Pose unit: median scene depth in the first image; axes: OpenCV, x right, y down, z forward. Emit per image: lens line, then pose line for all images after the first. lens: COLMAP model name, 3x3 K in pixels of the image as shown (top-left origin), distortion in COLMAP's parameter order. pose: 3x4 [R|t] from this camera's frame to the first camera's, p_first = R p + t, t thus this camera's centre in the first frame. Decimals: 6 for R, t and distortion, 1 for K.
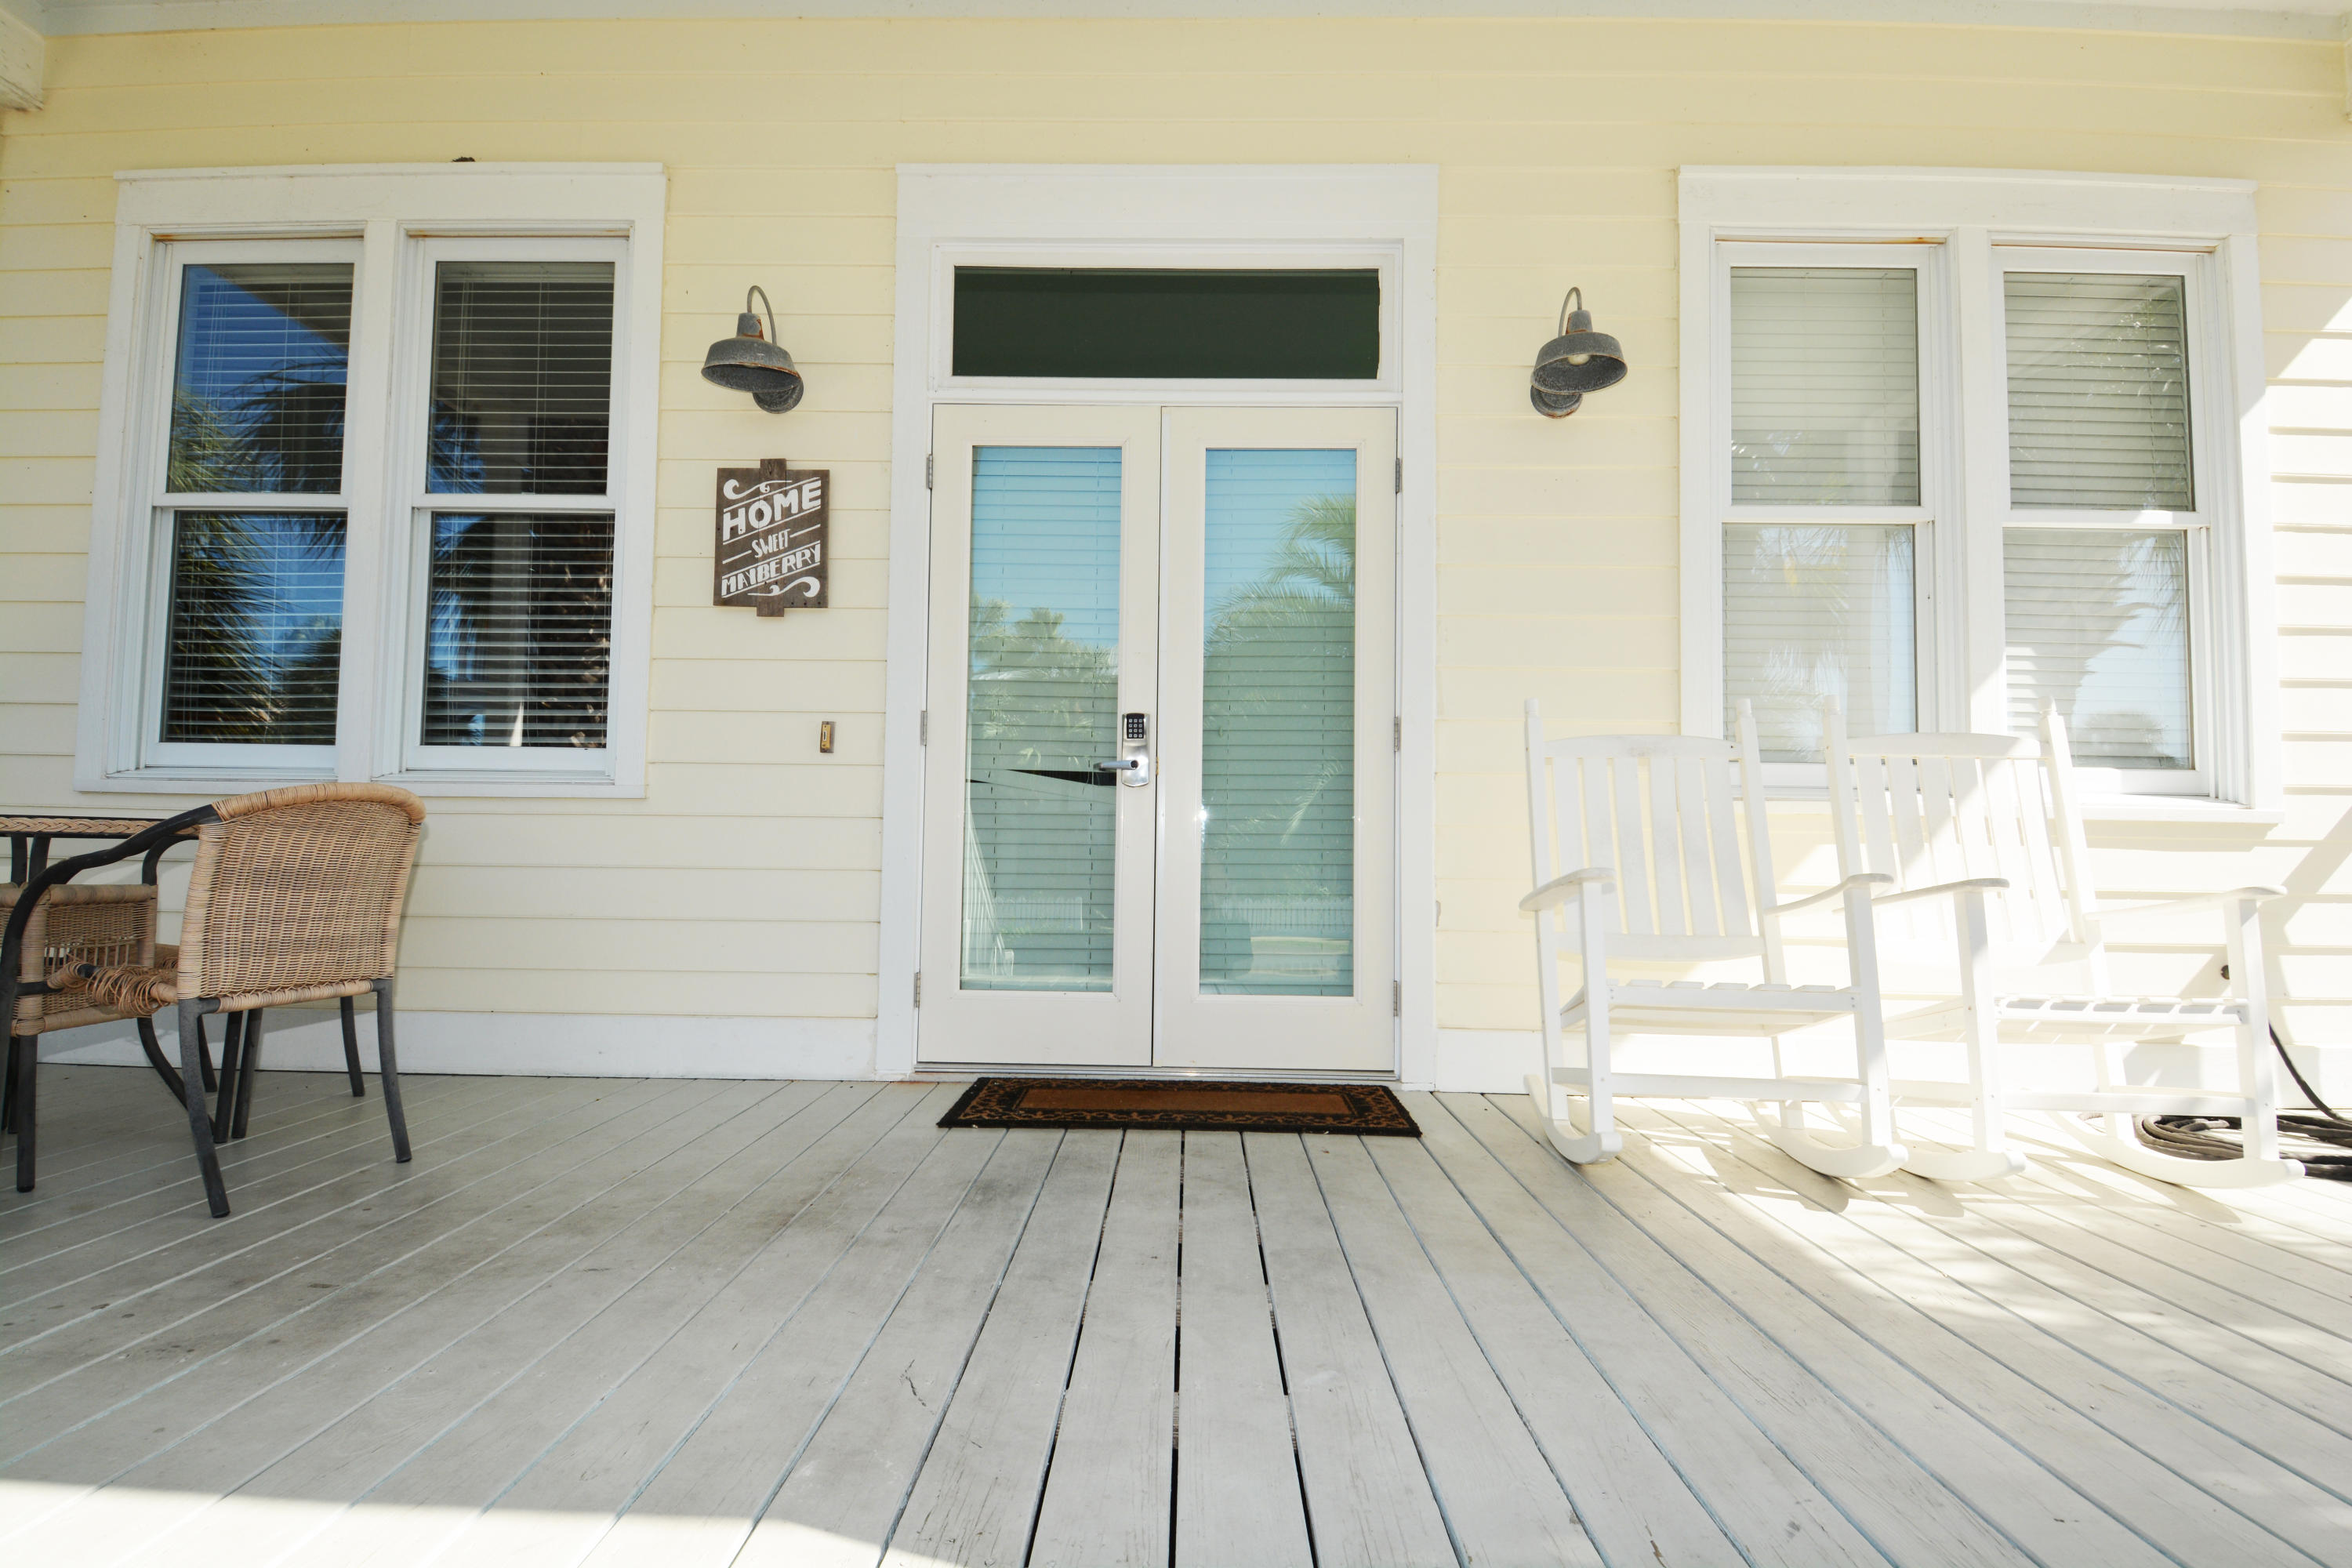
lens RADIAL K [[1207.7, 0, 1169.1], [0, 1207.7, 780.0], [0, 0, 1]] dist [0.044505, -0.047726]
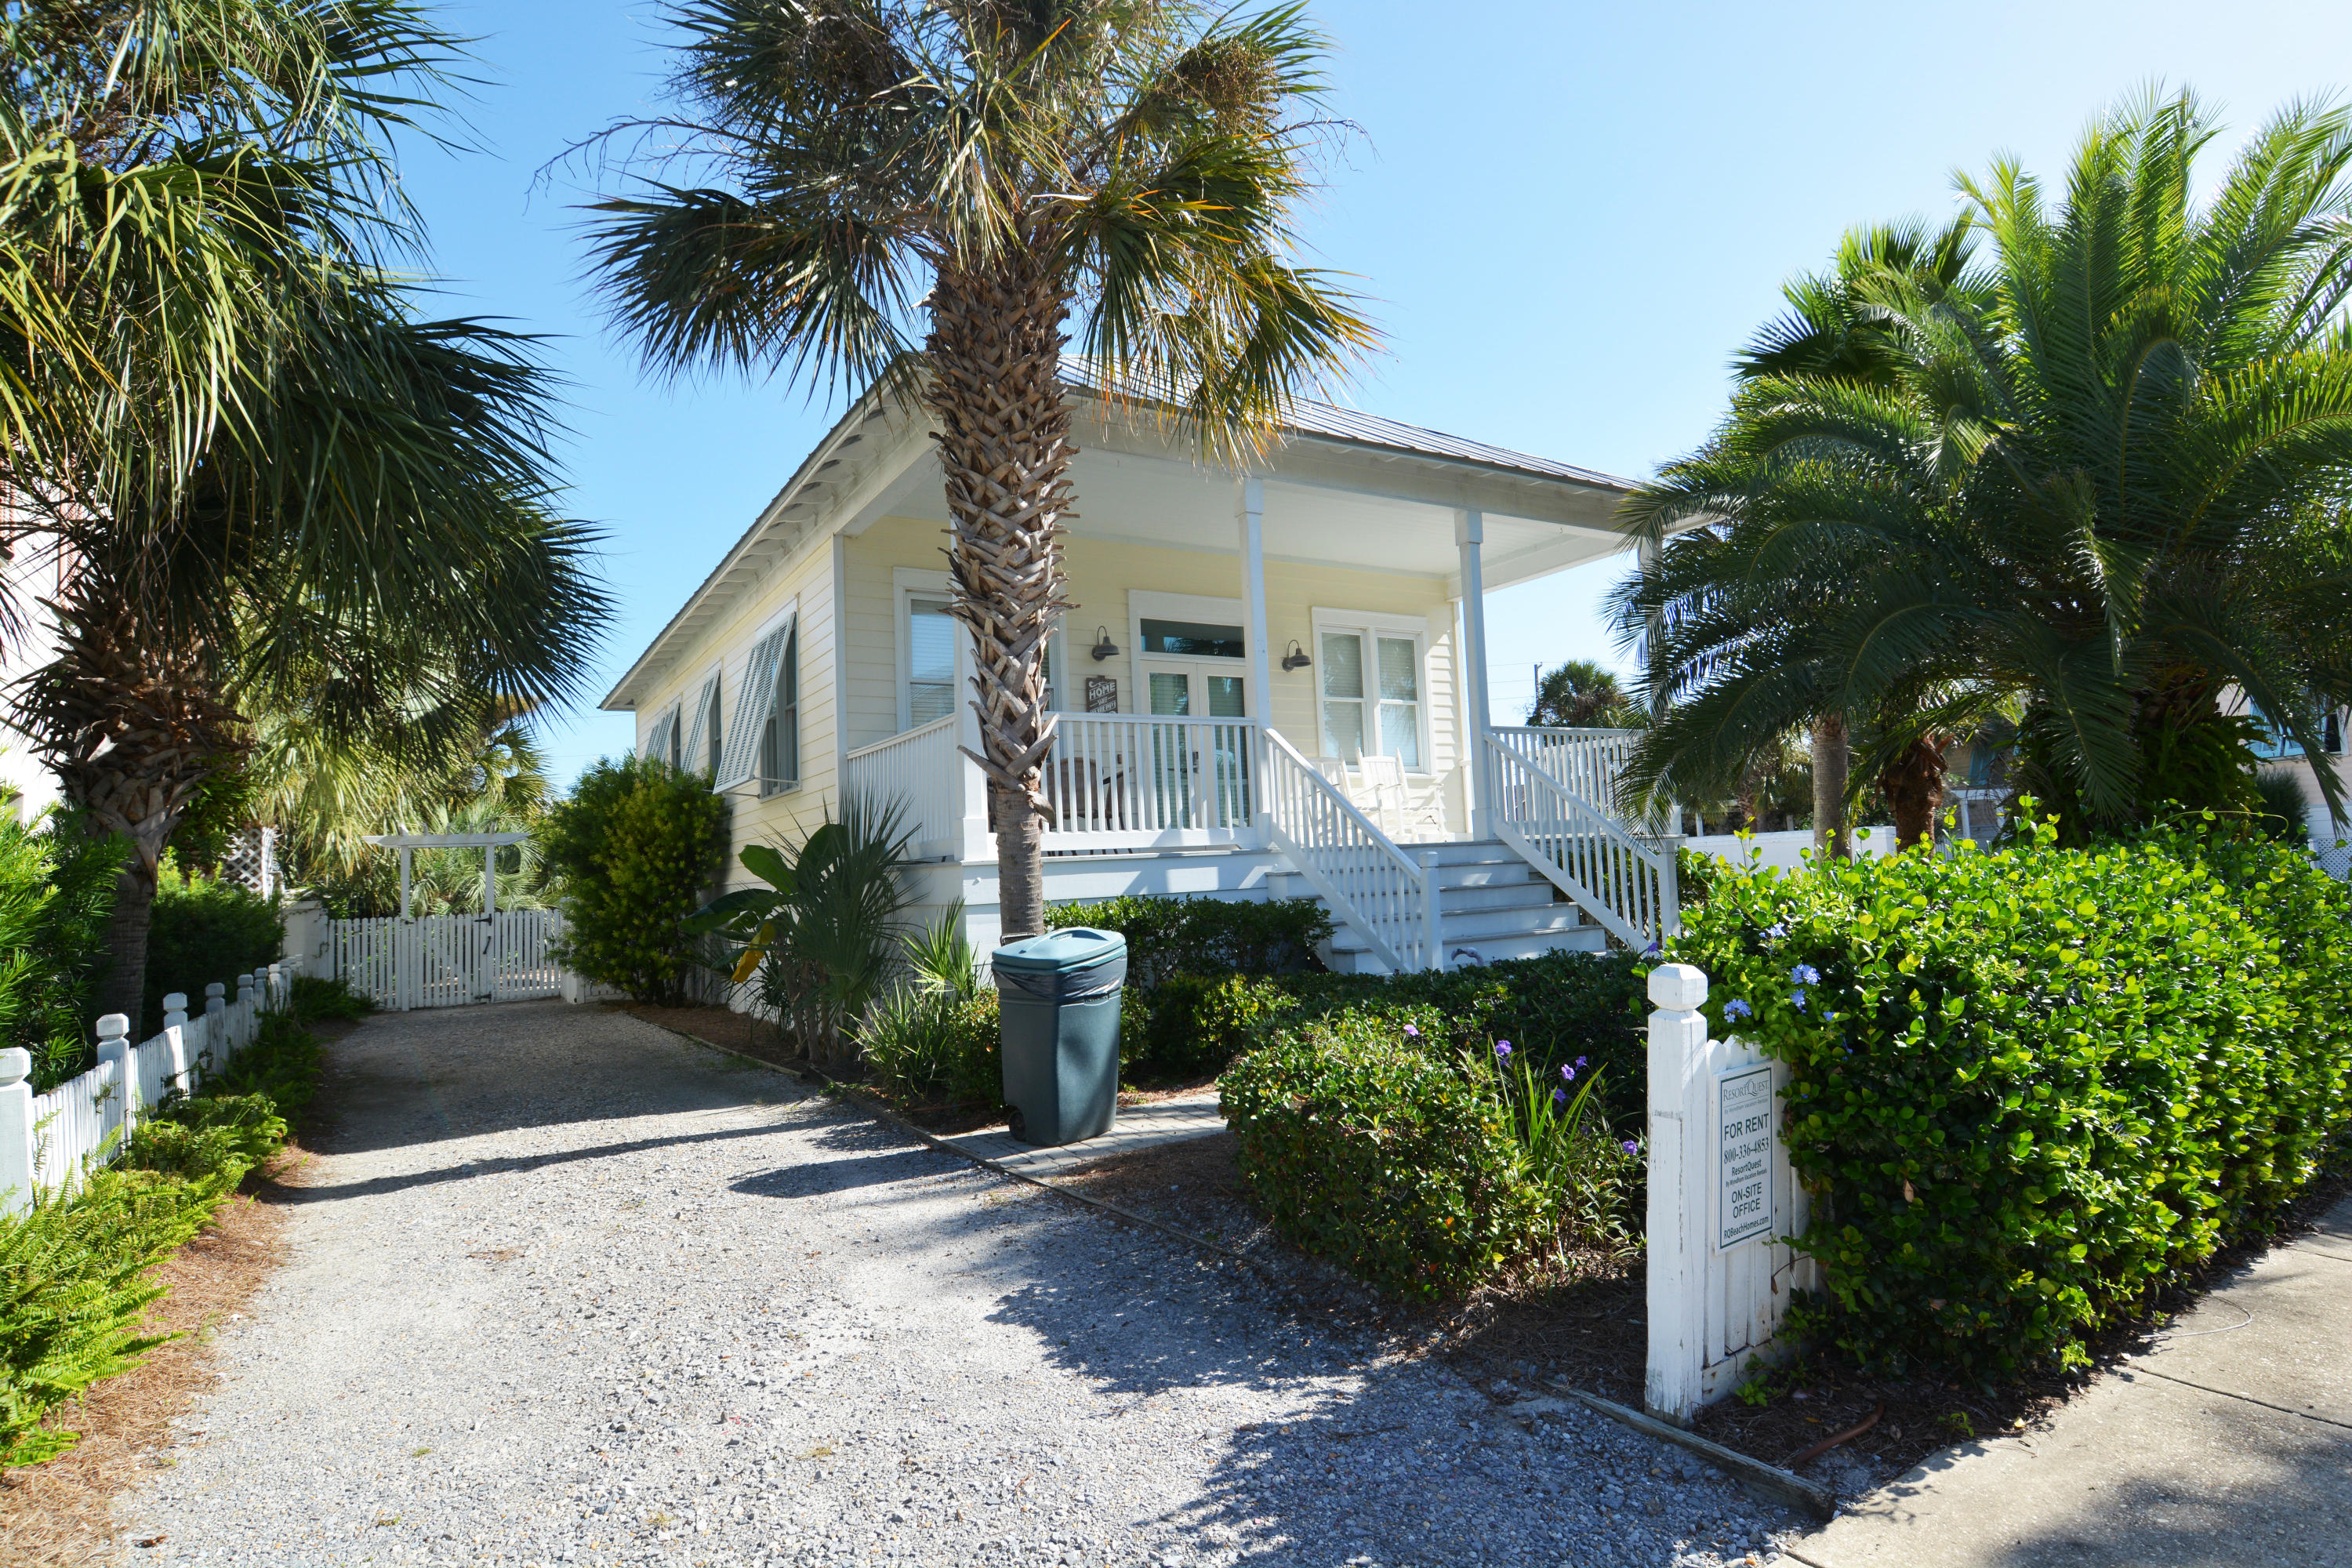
lens RADIAL K [[1207.7, 0, 1169.1], [0, 1207.7, 780.0], [0, 0, 1]] dist [0.044505, -0.047726]
pose [[0.854406, -0.008763, 0.519533, -1.924608], [0.021966, 0.999573, -0.019264, 0.096848], [-0.519142, 0.027872, 0.854233, -1.978583]]
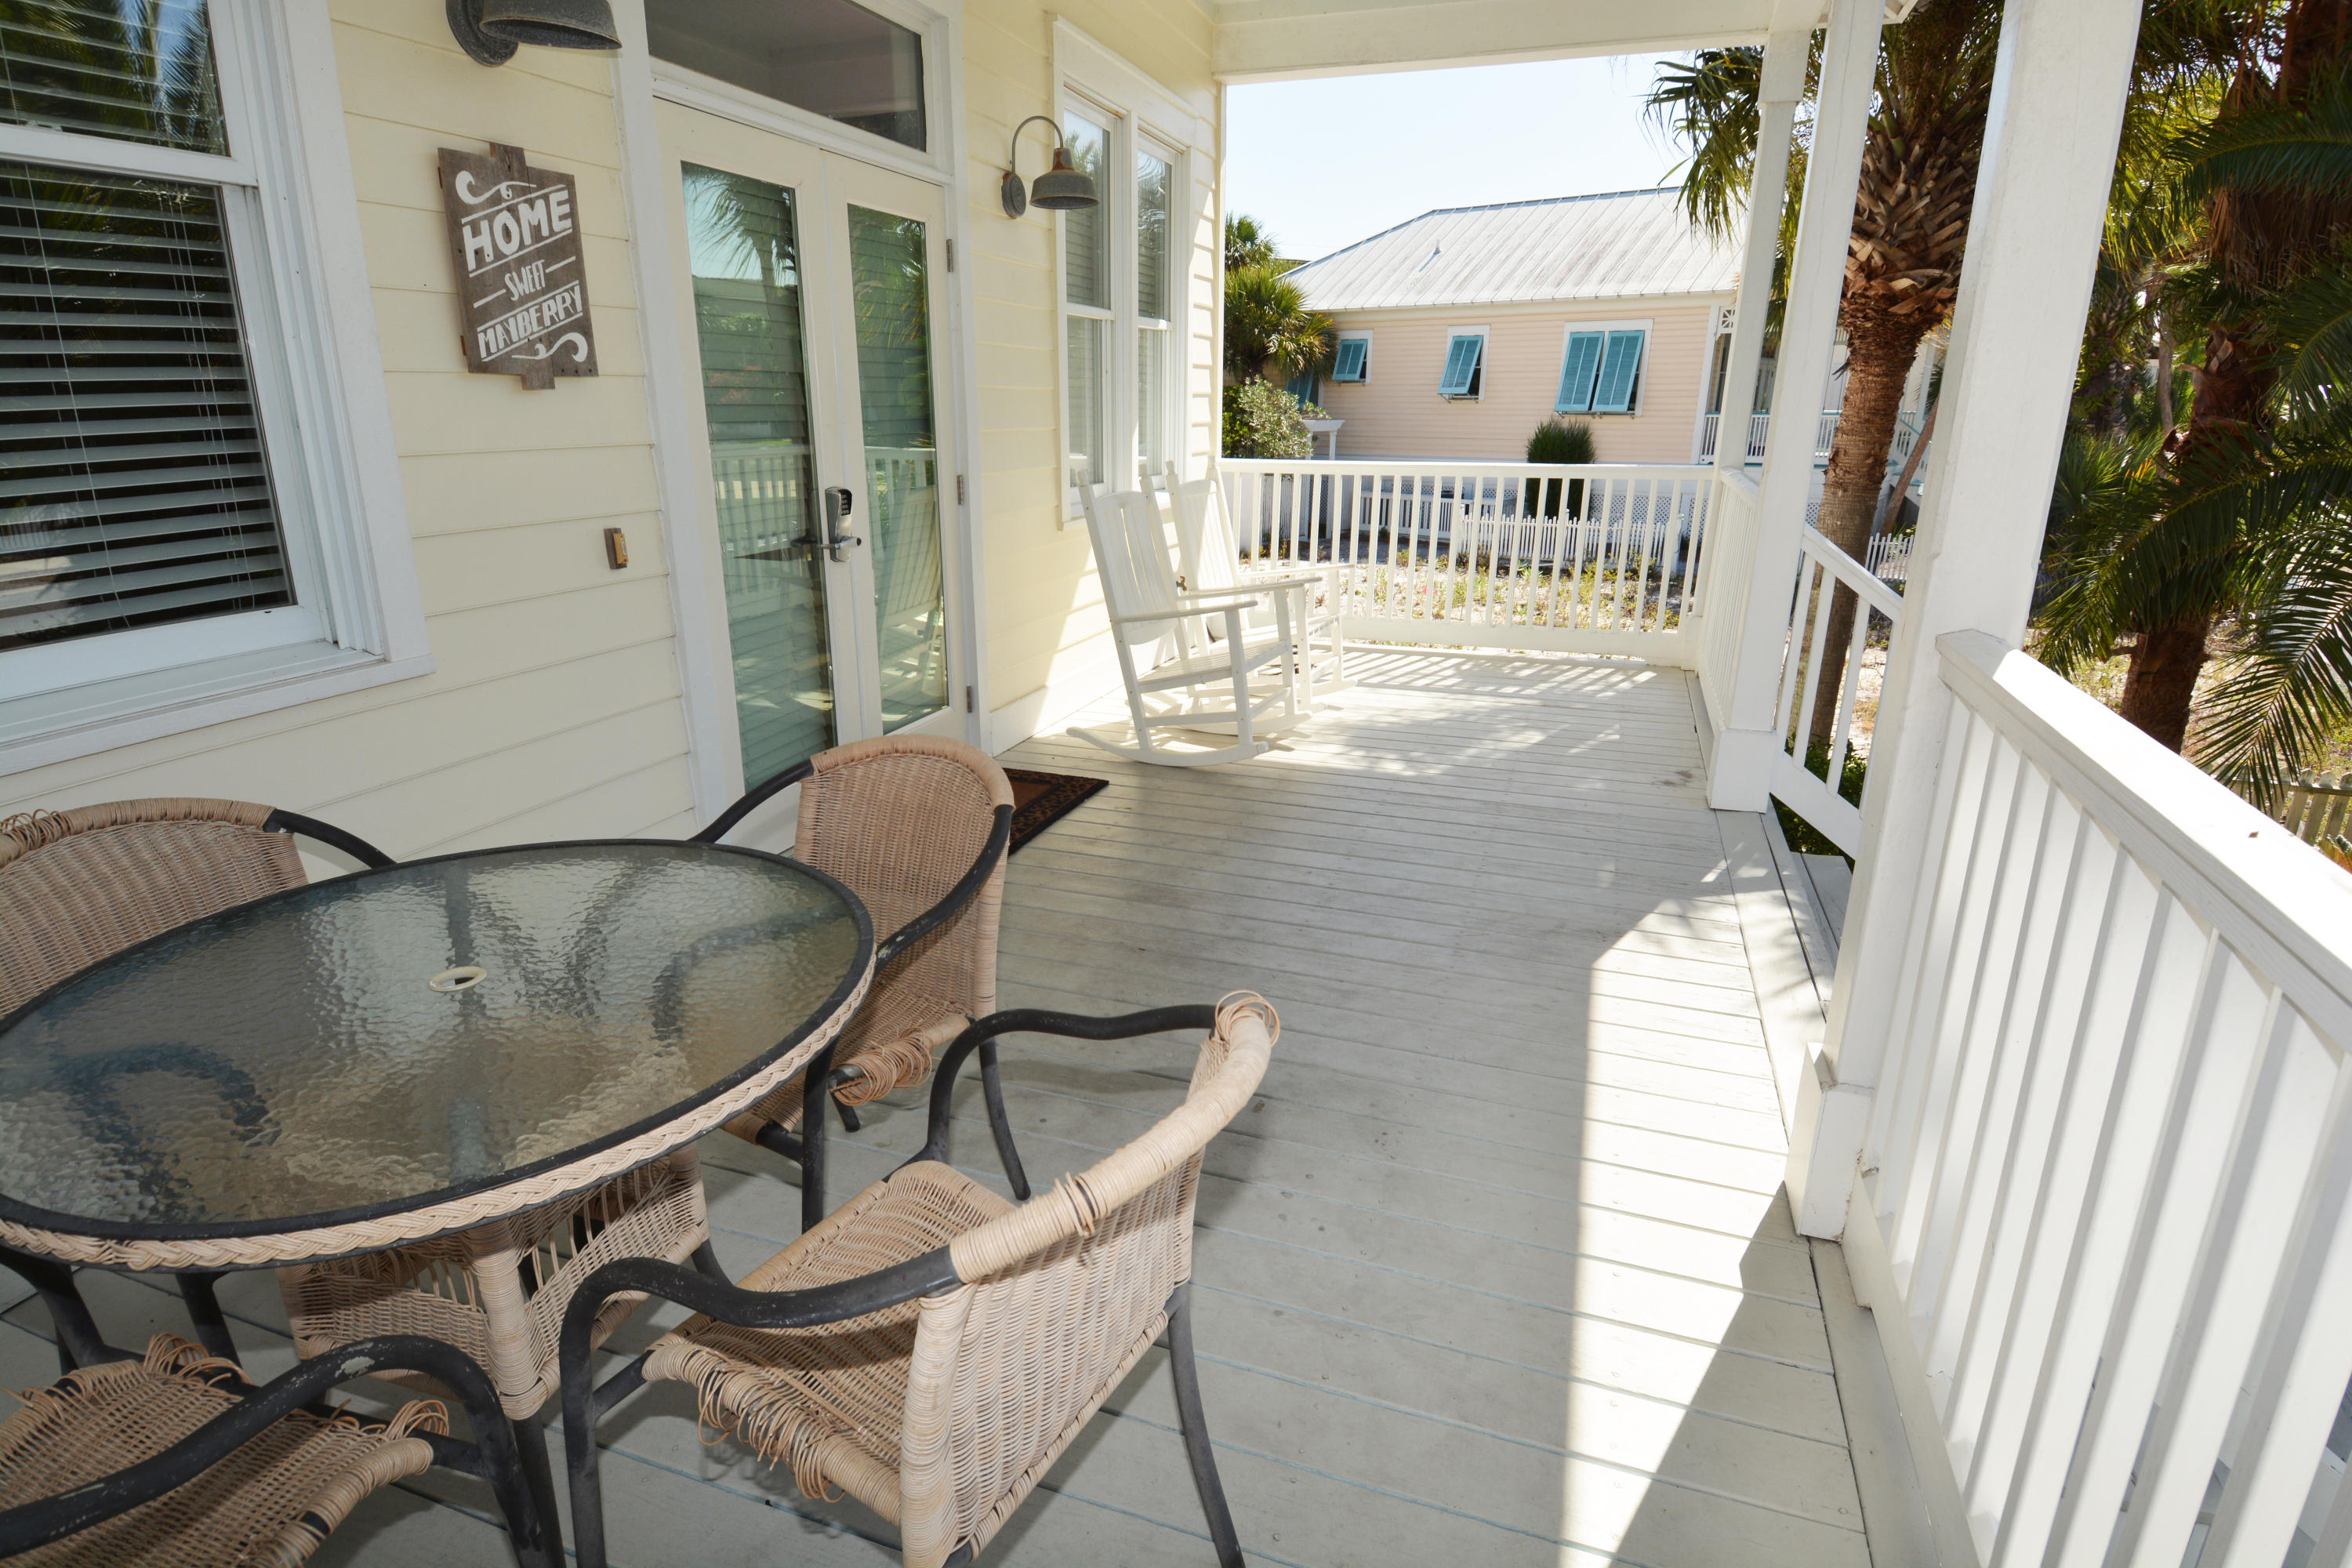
lens RADIAL K [[1217.3, 0, 1172.6], [0, 1217.3, 775.6], [0, 0, 1]] dist [0.049148, -0.059082]
pose [[0.315595, -0.291611, 0.902974, -0.934028], [-0.053979, 0.944549, 0.323903, -0.174459], [-0.947357, -0.150964, 0.282354, 0.401852]]
